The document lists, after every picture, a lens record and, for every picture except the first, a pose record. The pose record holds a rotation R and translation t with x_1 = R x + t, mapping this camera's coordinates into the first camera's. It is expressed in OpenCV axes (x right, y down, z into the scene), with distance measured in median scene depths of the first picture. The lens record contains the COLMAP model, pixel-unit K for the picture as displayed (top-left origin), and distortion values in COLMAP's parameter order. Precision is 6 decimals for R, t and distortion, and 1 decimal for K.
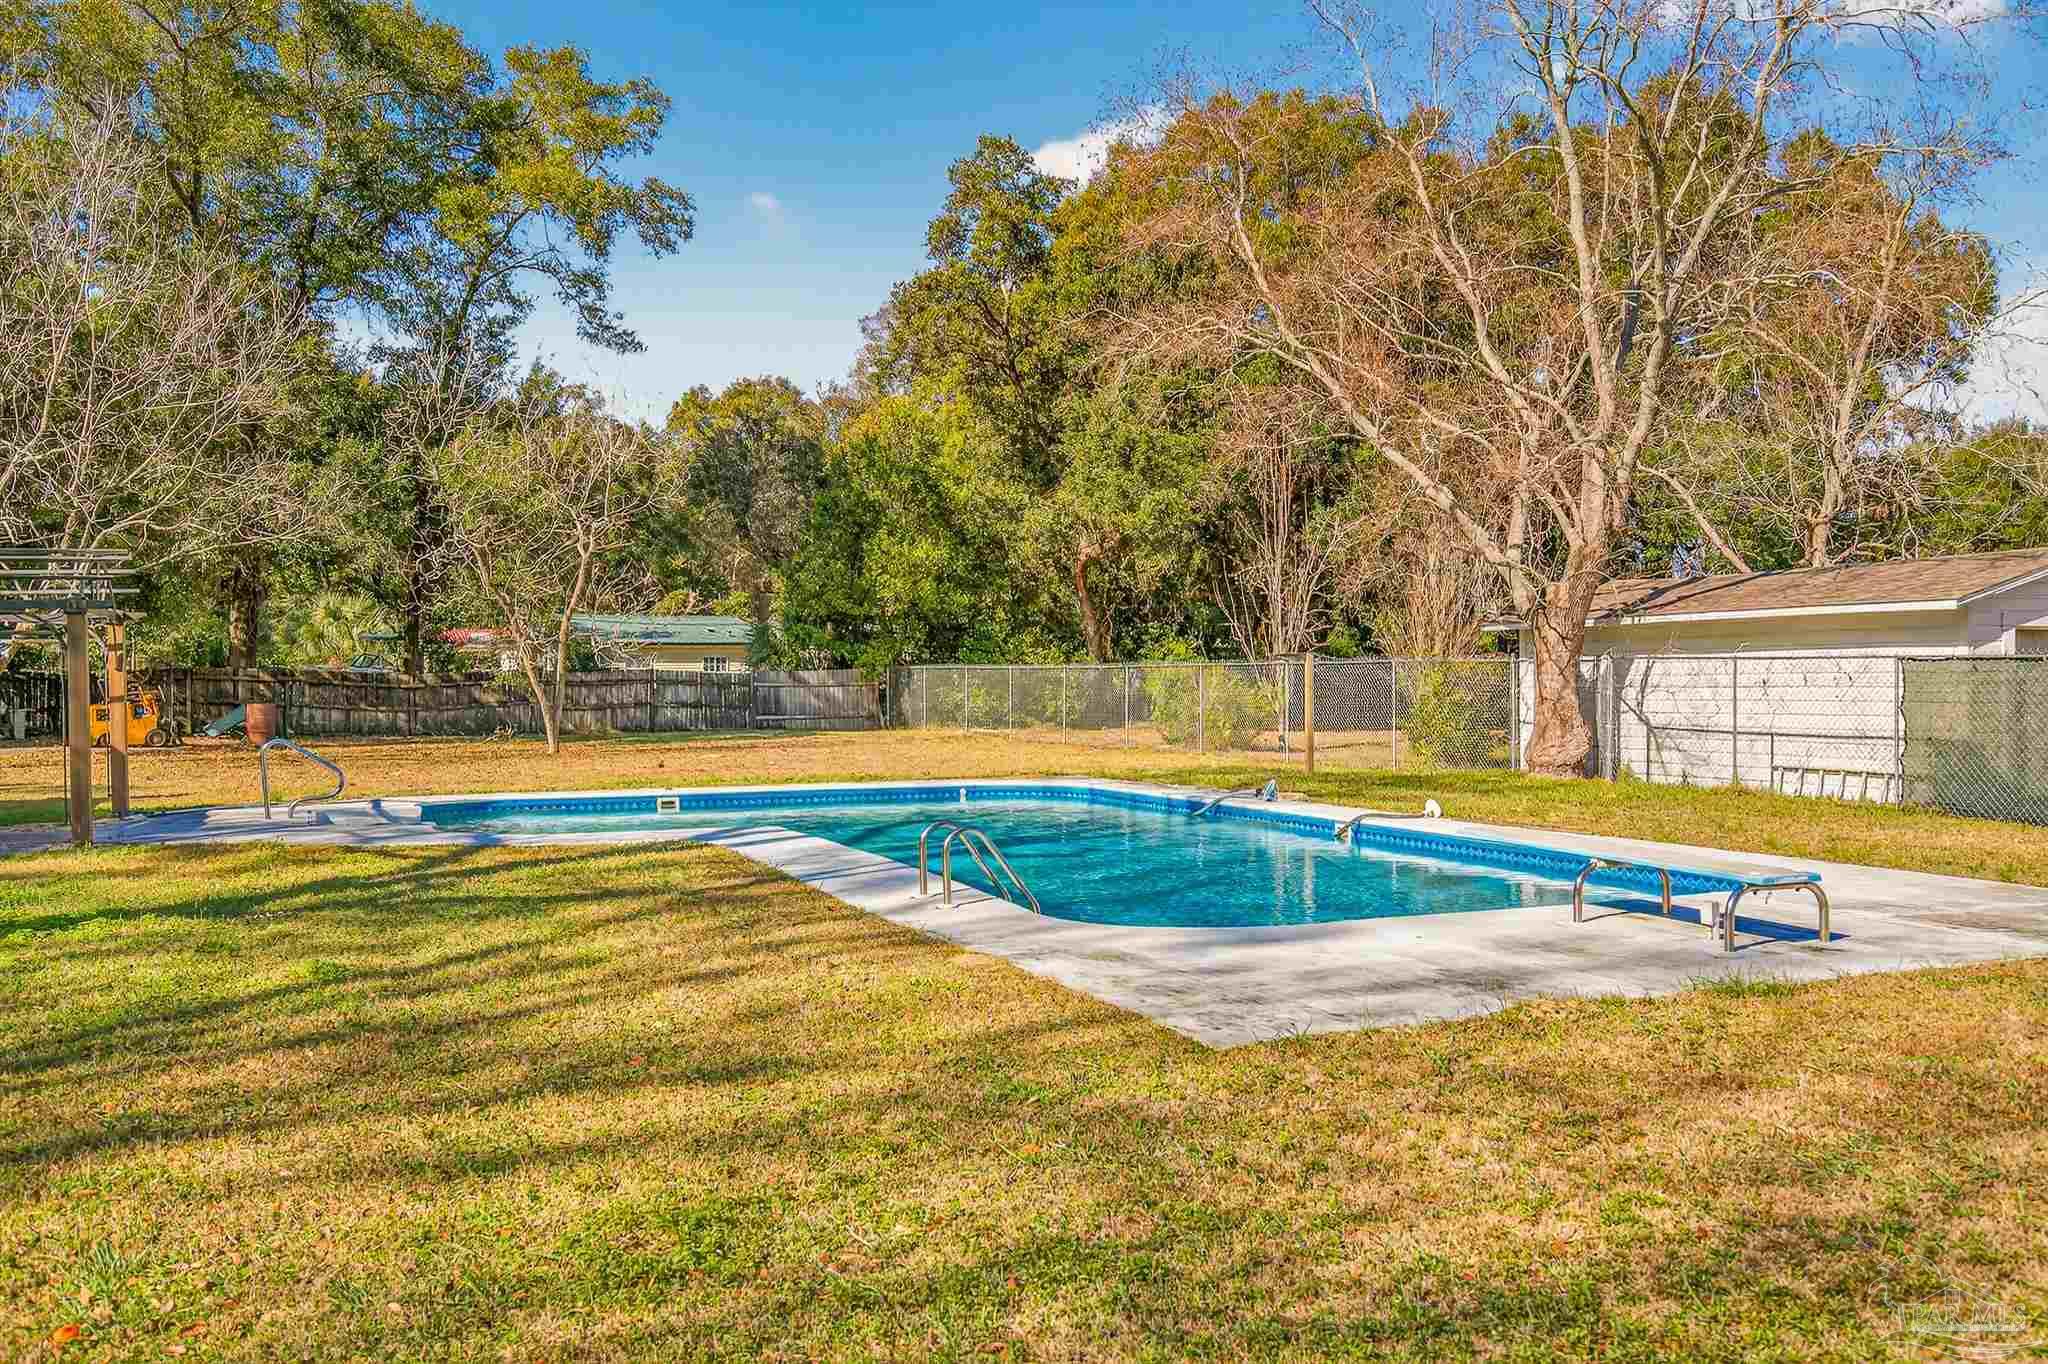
lens RADIAL K [[1656.4, 0, 1024.0], [0, 1656.4, 682.0], [0, 0, 1]] dist [-0.022770, 0.003614]
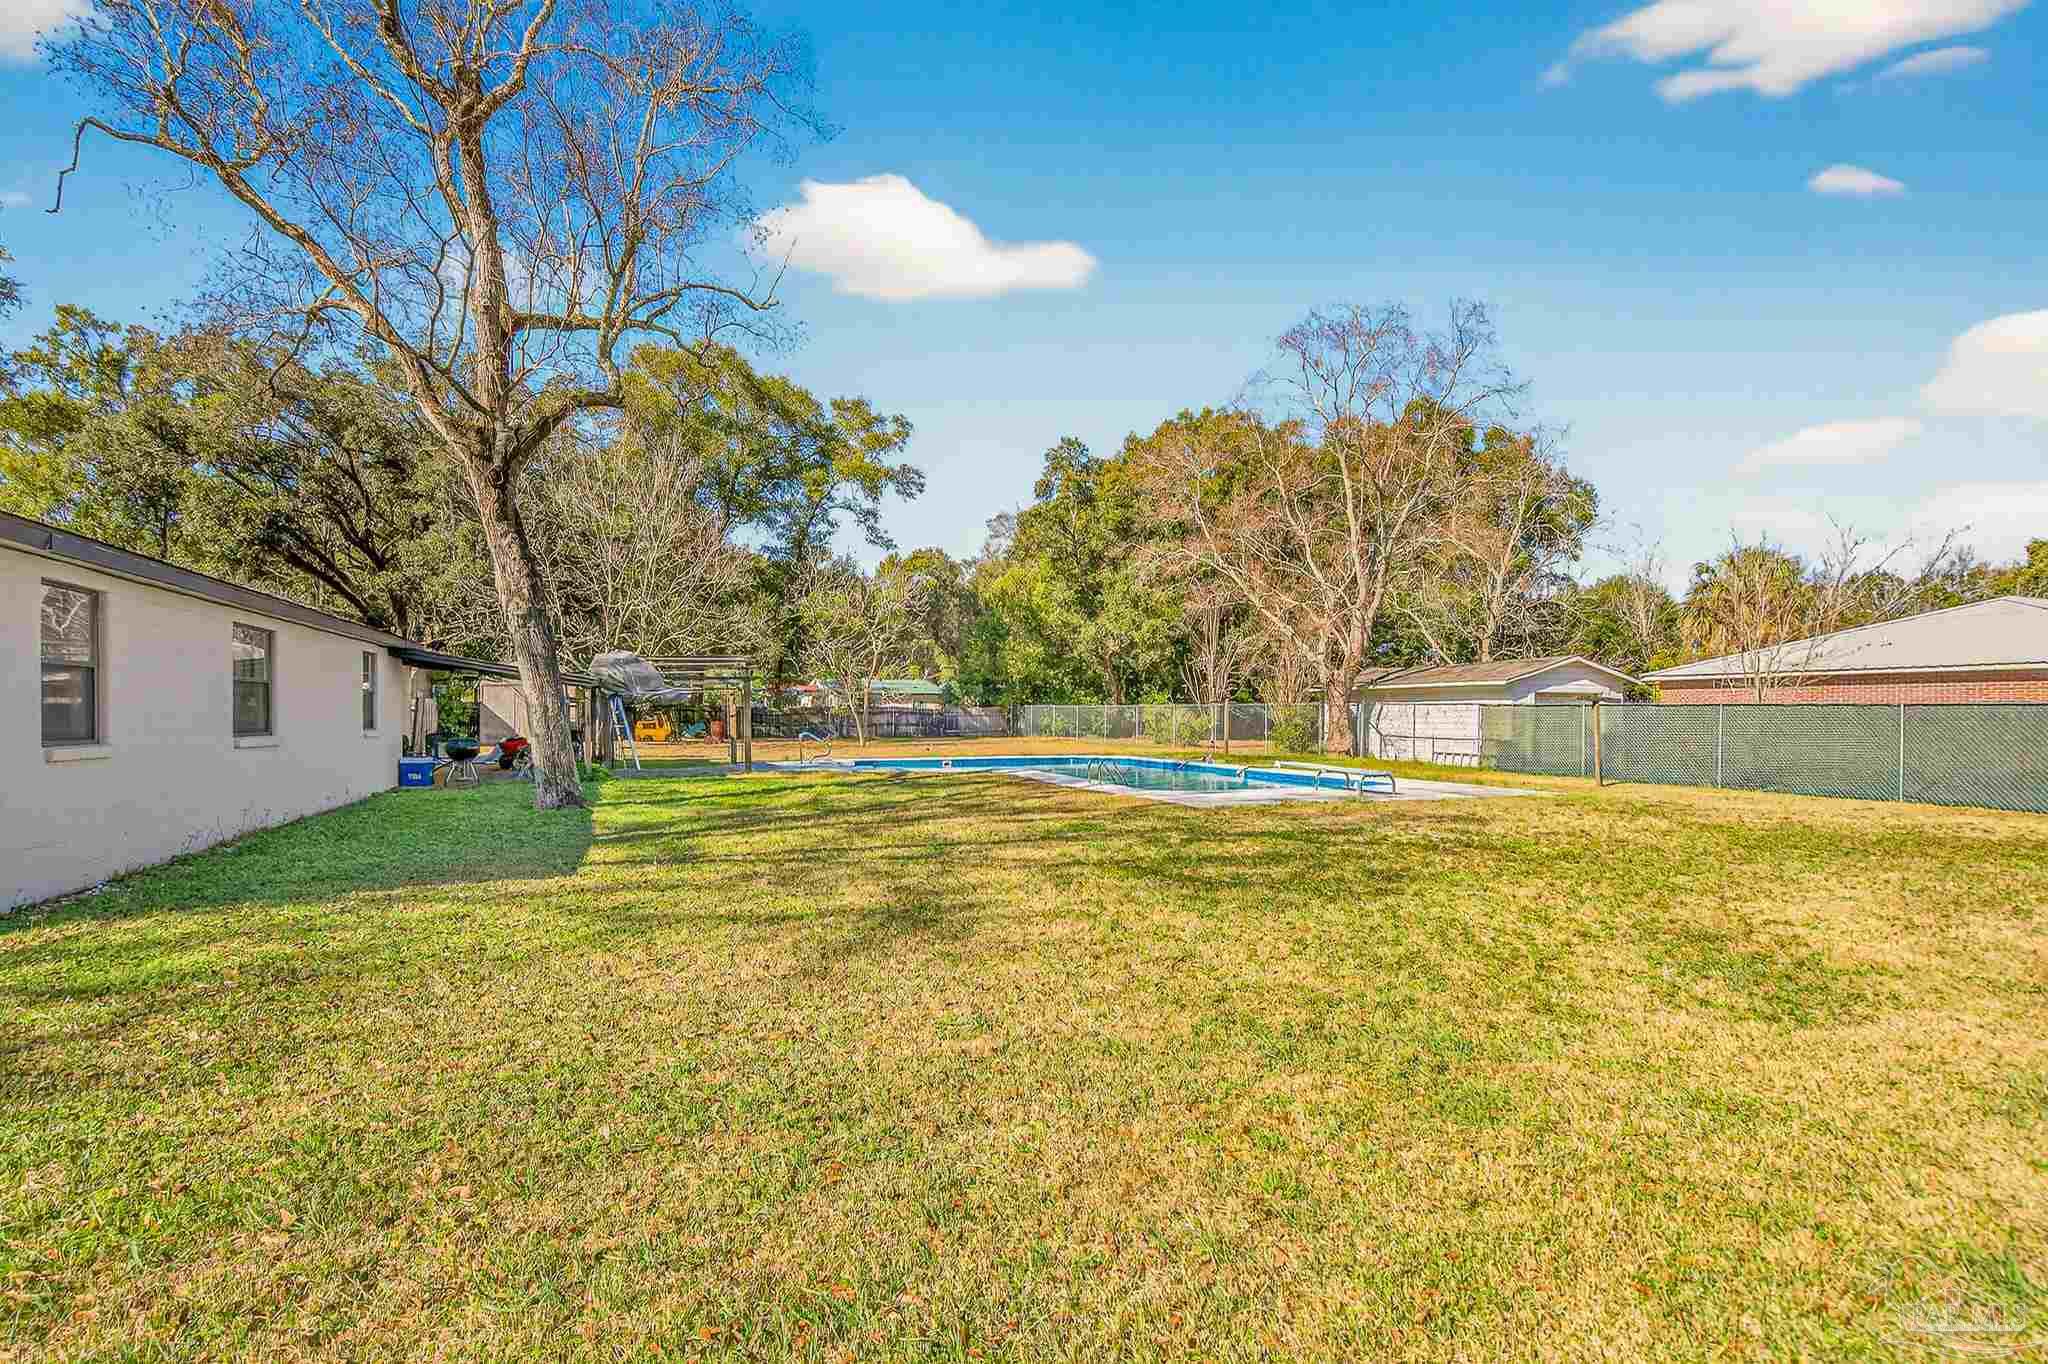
lens RADIAL K [[946.8, 0, 1019.1], [0, 946.8, 728.4], [0, 0, 1]] dist [0.000794, -0.000109]
pose [[0.998973, 0.010730, -0.044013, -0.027593], [-0.010193, 0.999871, 0.012393, 0.003744], [0.044140, -0.011932, 0.998954, -0.157092]]
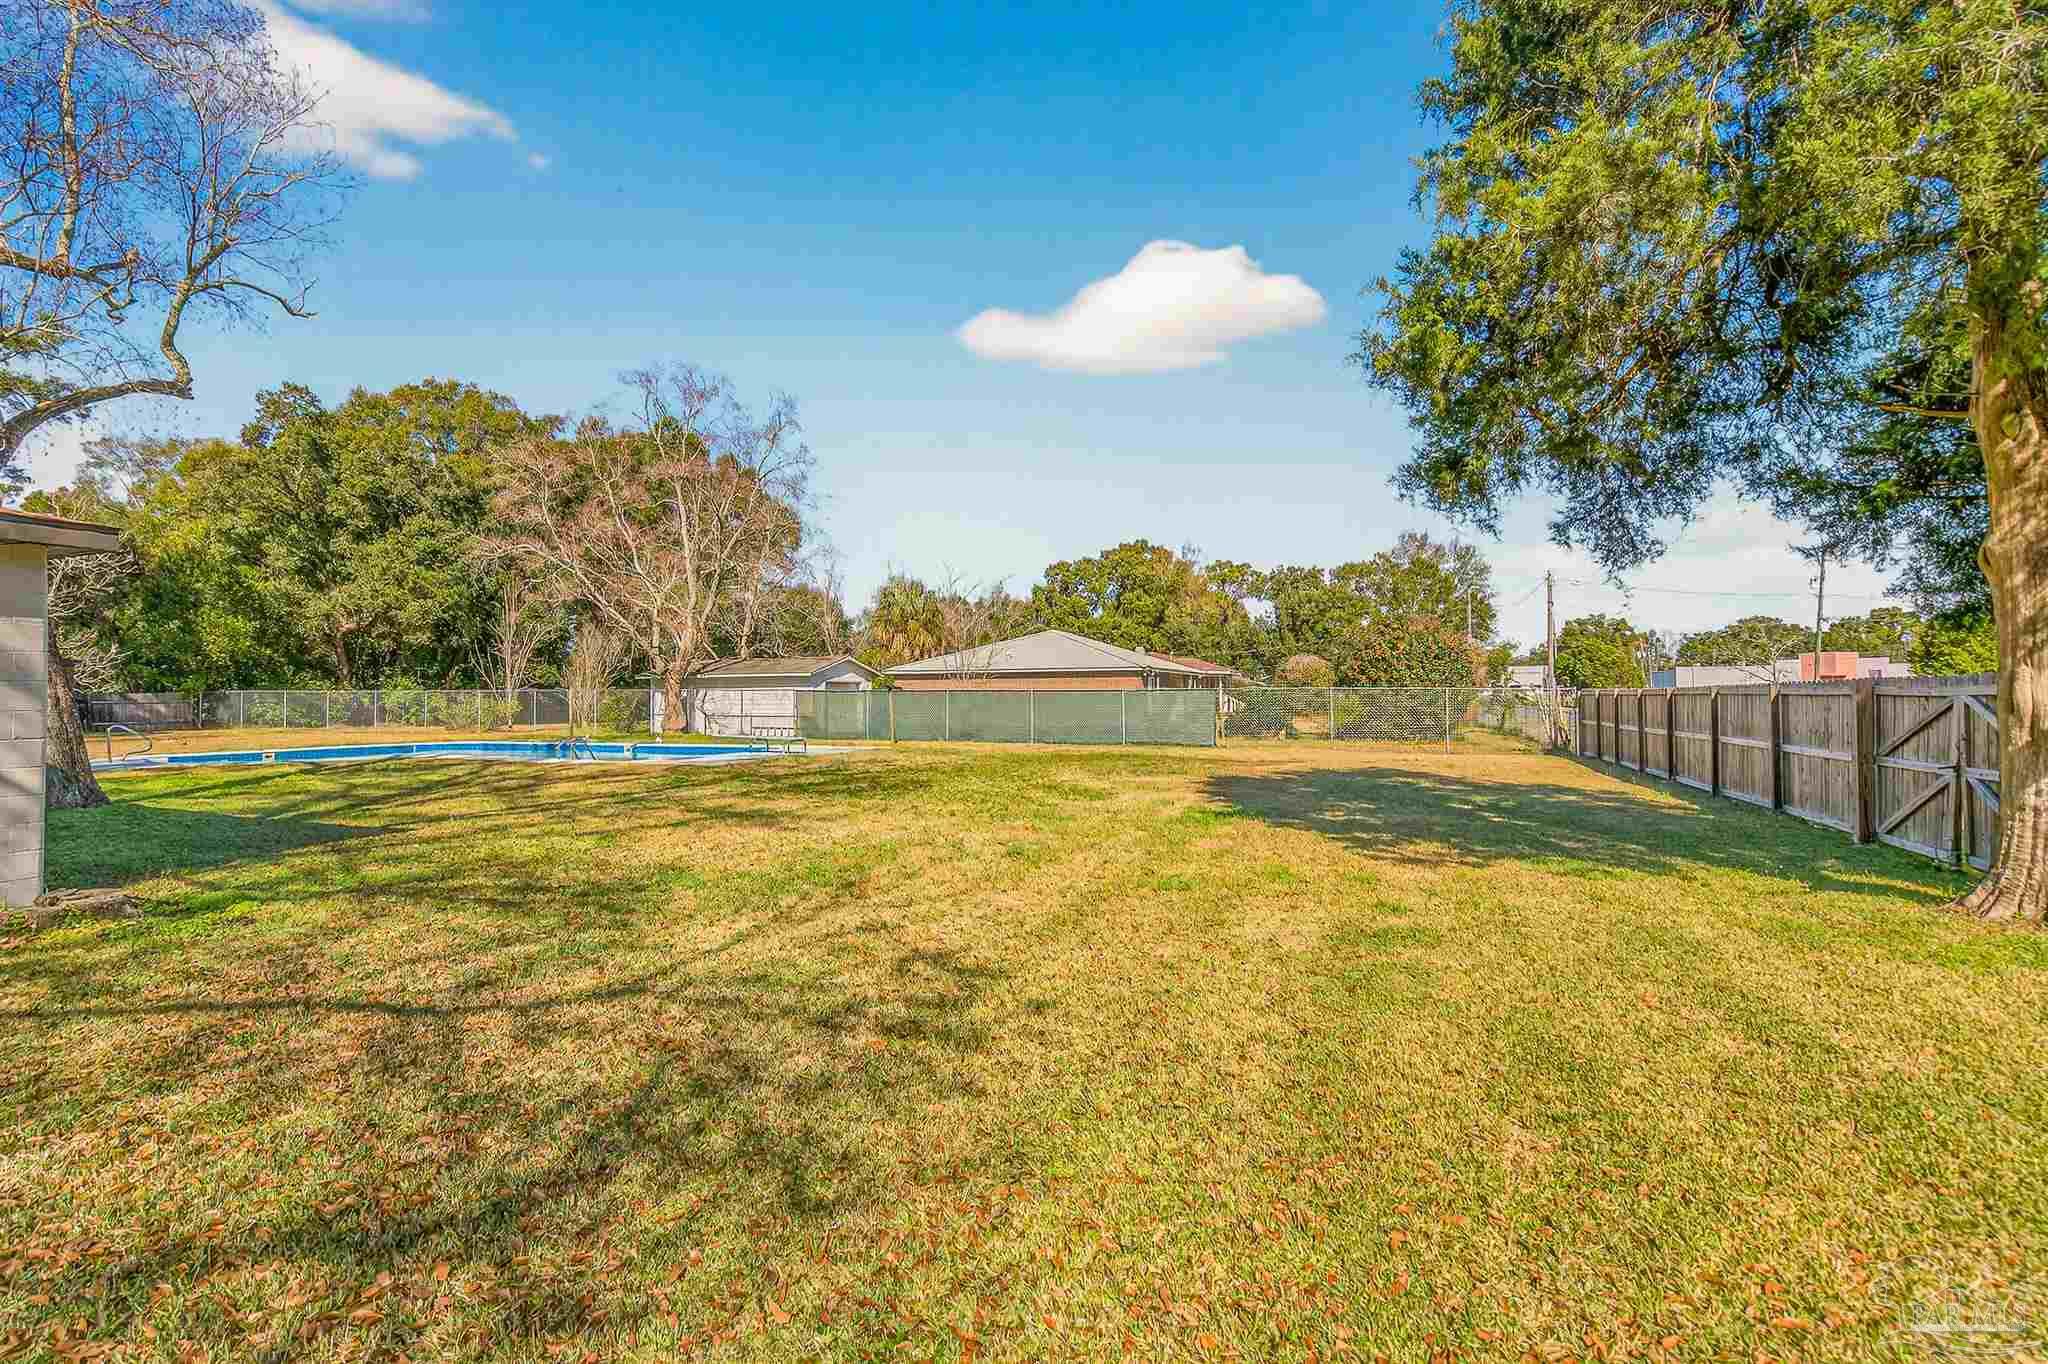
lens RADIAL K [[940.5, 0, 1014.4], [0, 940.5, 674.9], [0, 0, 1]] dist [-0.003113, -0.000423]
pose [[0.718742, 0.018251, 0.695037, -0.177625], [0.002393, 0.999585, -0.028722, 0.003248], [-0.695273, 0.022307, 0.718400, -0.250725]]
